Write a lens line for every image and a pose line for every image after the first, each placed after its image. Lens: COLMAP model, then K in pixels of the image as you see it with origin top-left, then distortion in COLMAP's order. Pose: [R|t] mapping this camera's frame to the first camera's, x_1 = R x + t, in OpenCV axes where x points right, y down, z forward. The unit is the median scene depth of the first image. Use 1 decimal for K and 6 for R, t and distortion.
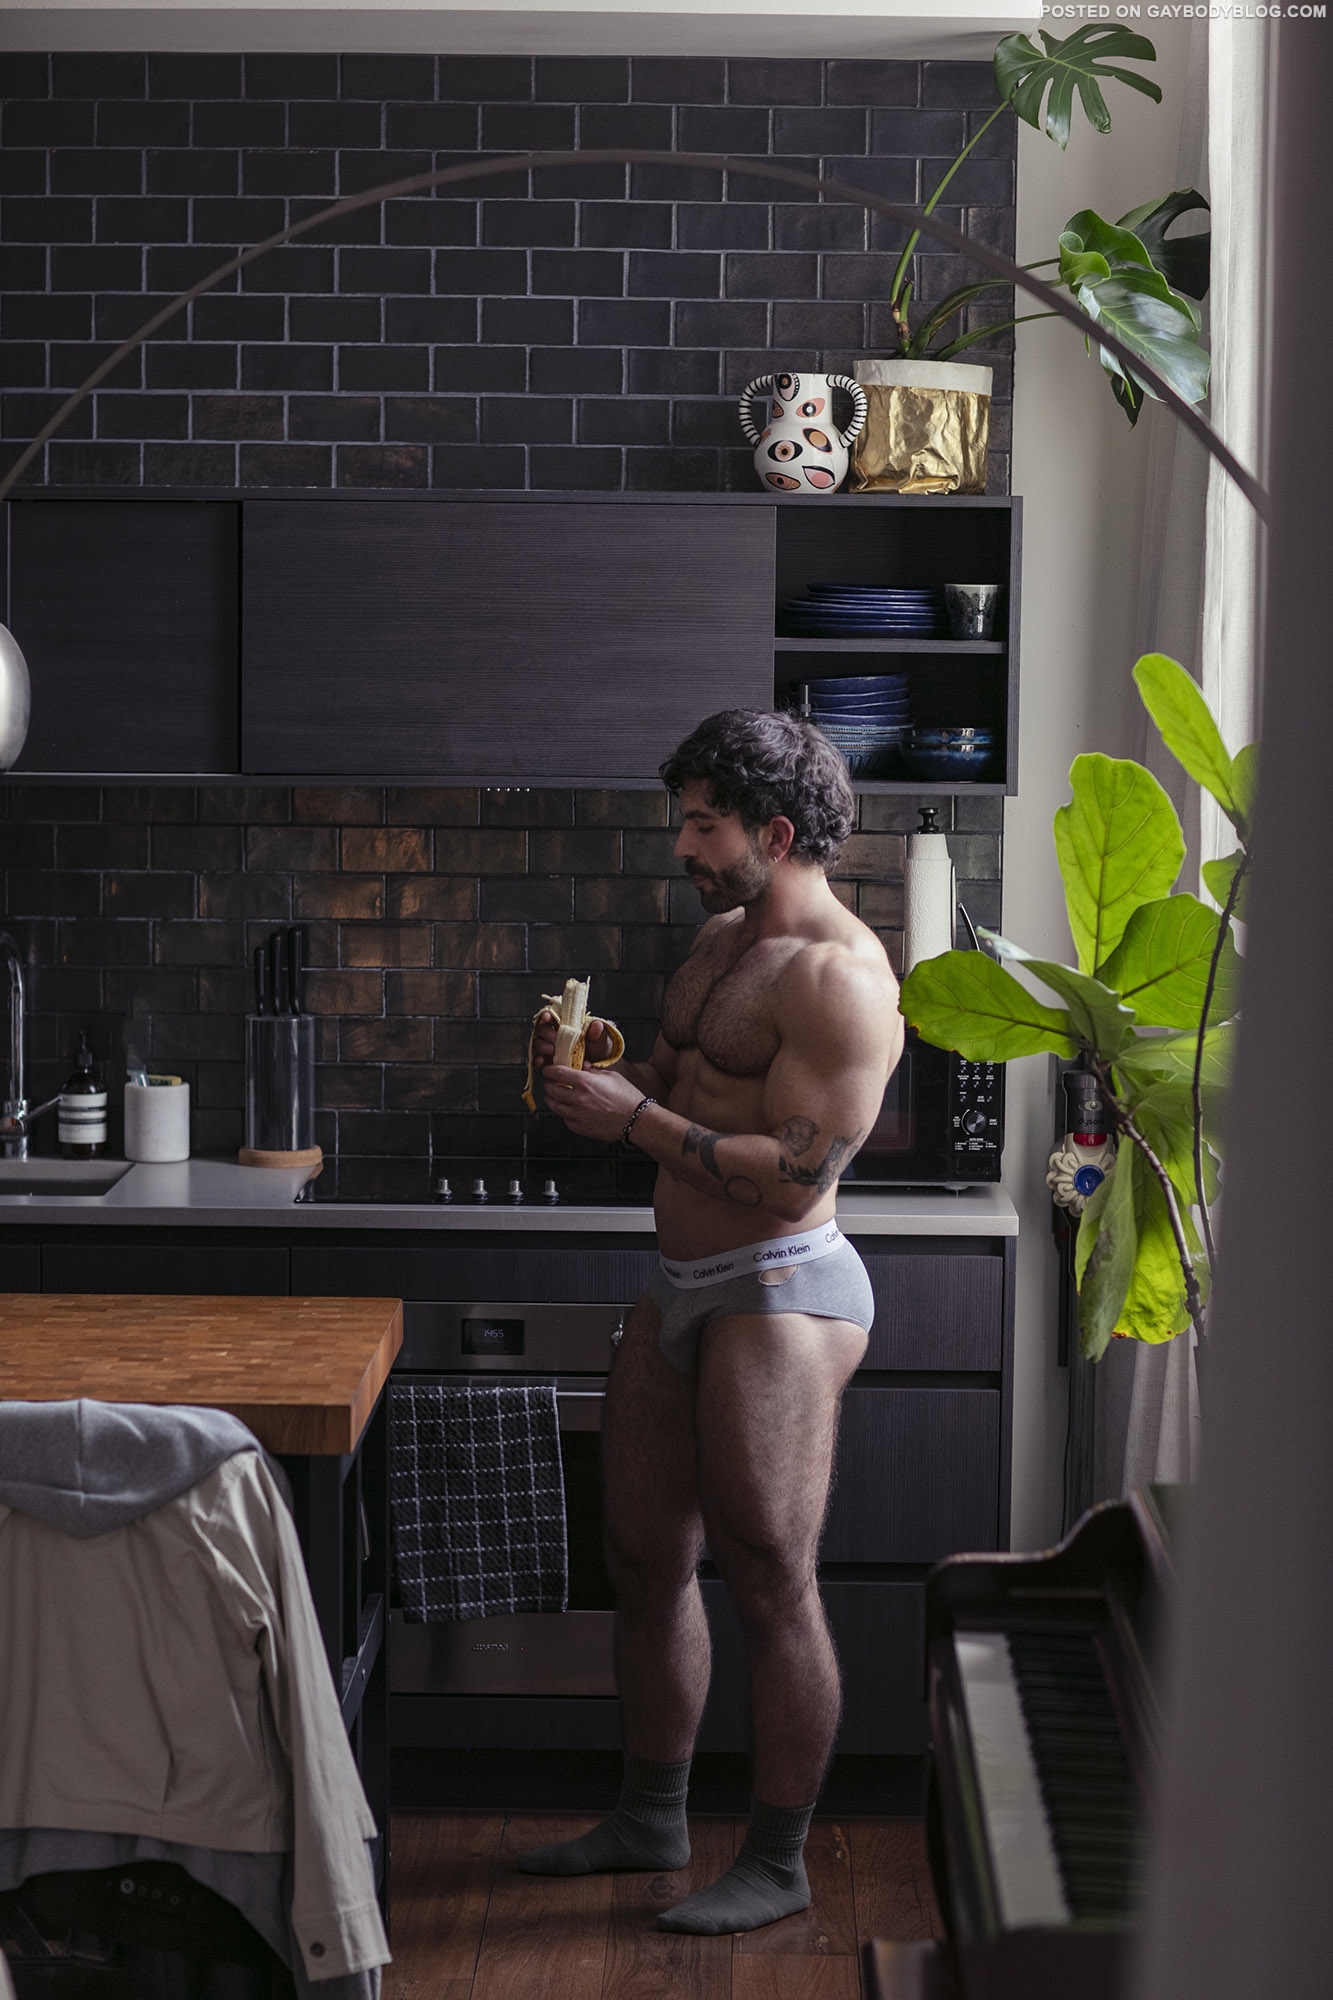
lens RADIAL K [[4852.5, 0, 666.5], [0, 4852.5, 1000.0], [0, 0, 1]] dist [-0.013000, -0.136045]
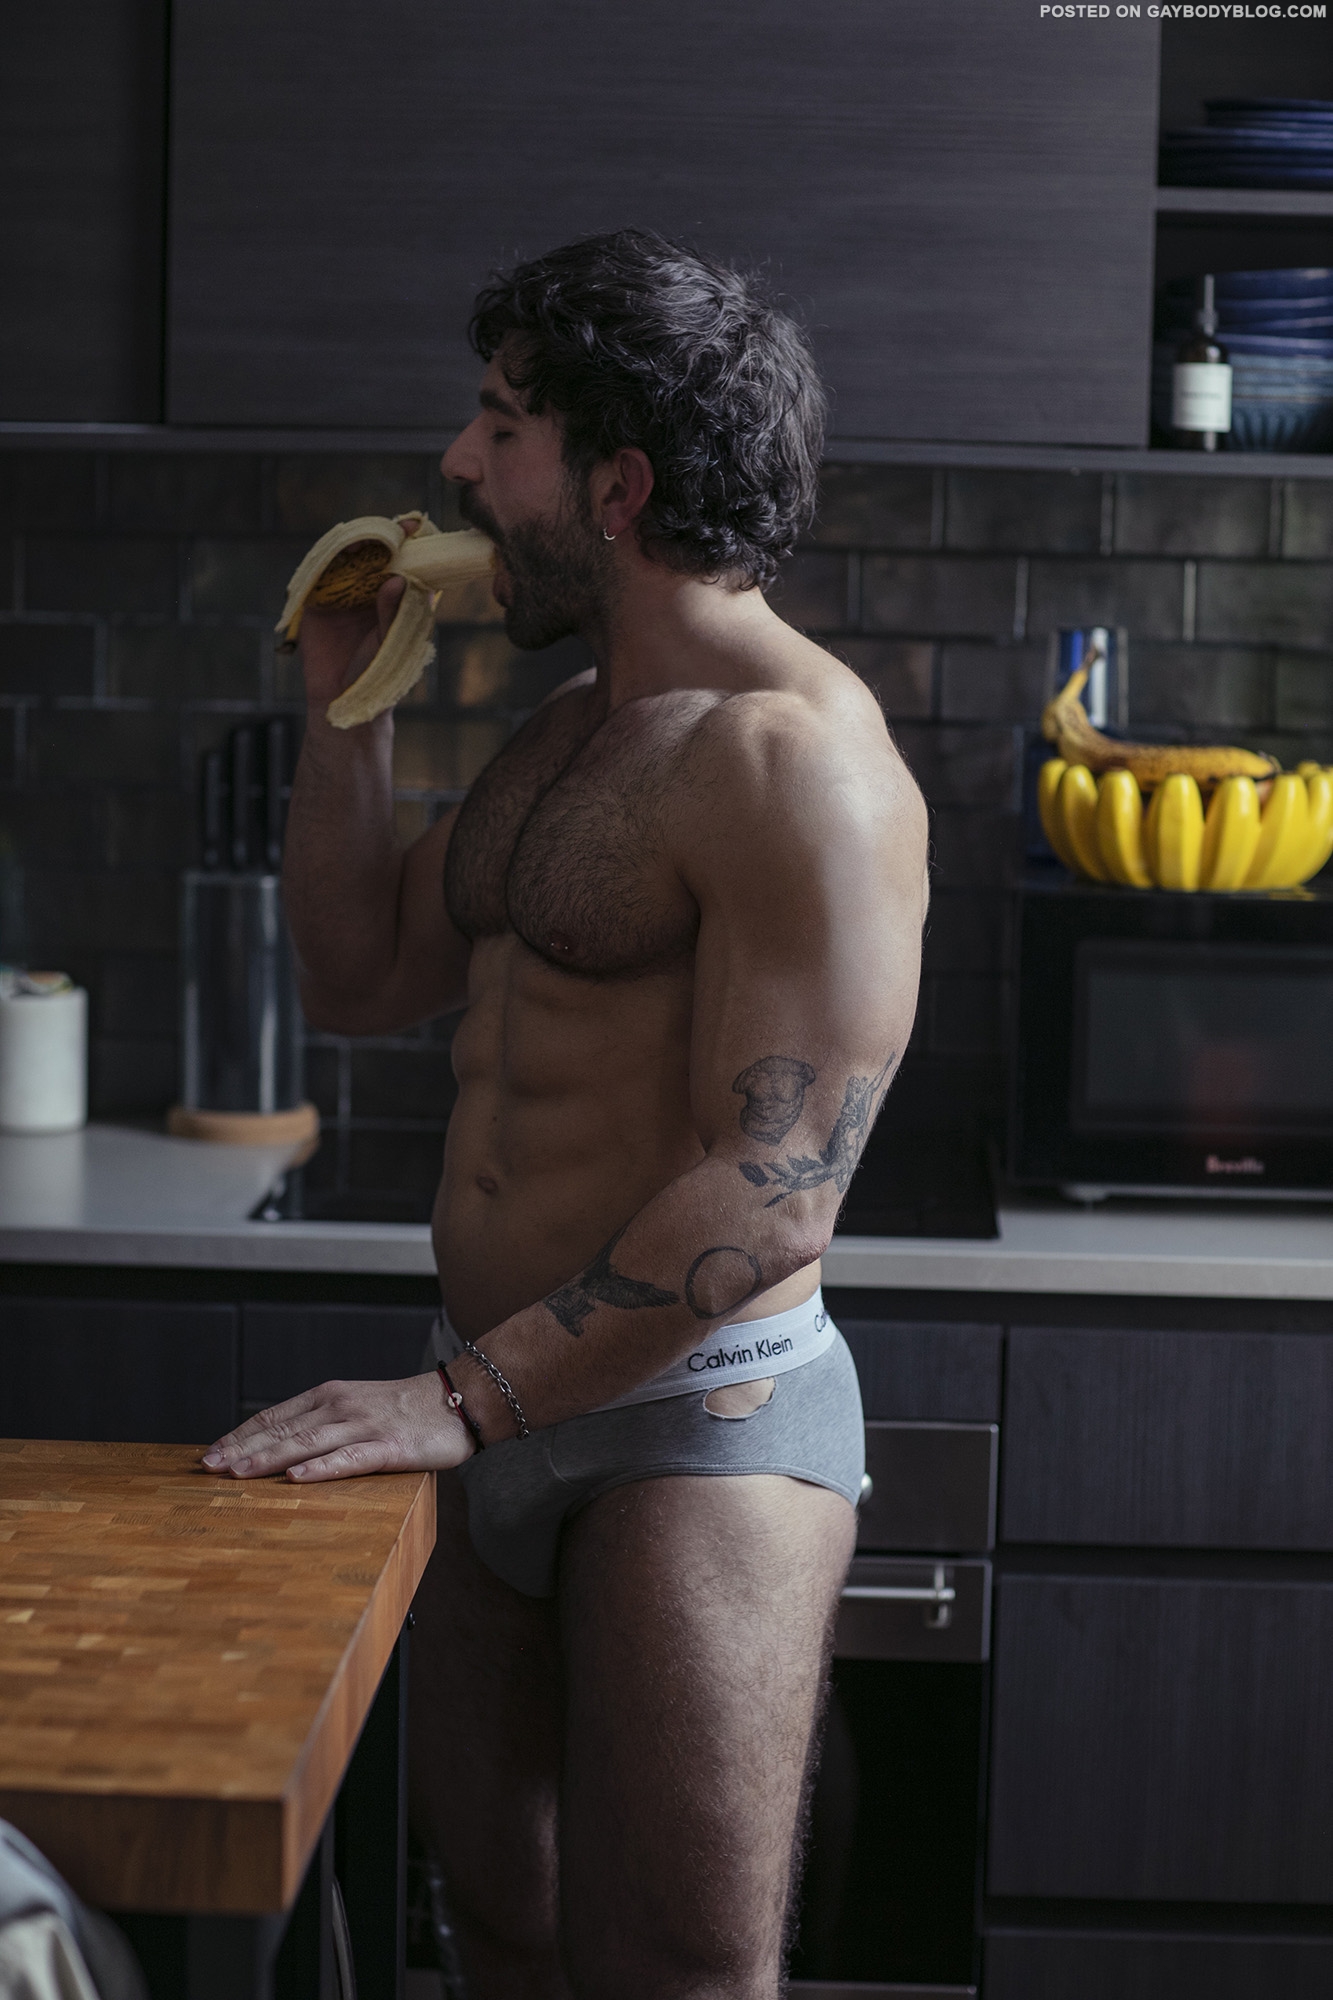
lens RADIAL K [[4852.5, 0, 666.5], [0, 4852.5, 1000.0], [0, 0, 1]] dist [-0.013000, -0.136045]
pose [[0.999662, 0.014990, -0.021240, -0.019127], [-0.014466, 0.999592, 0.024620, 0.003315], [0.021601, -0.024305, 0.999471, 0.456972]]
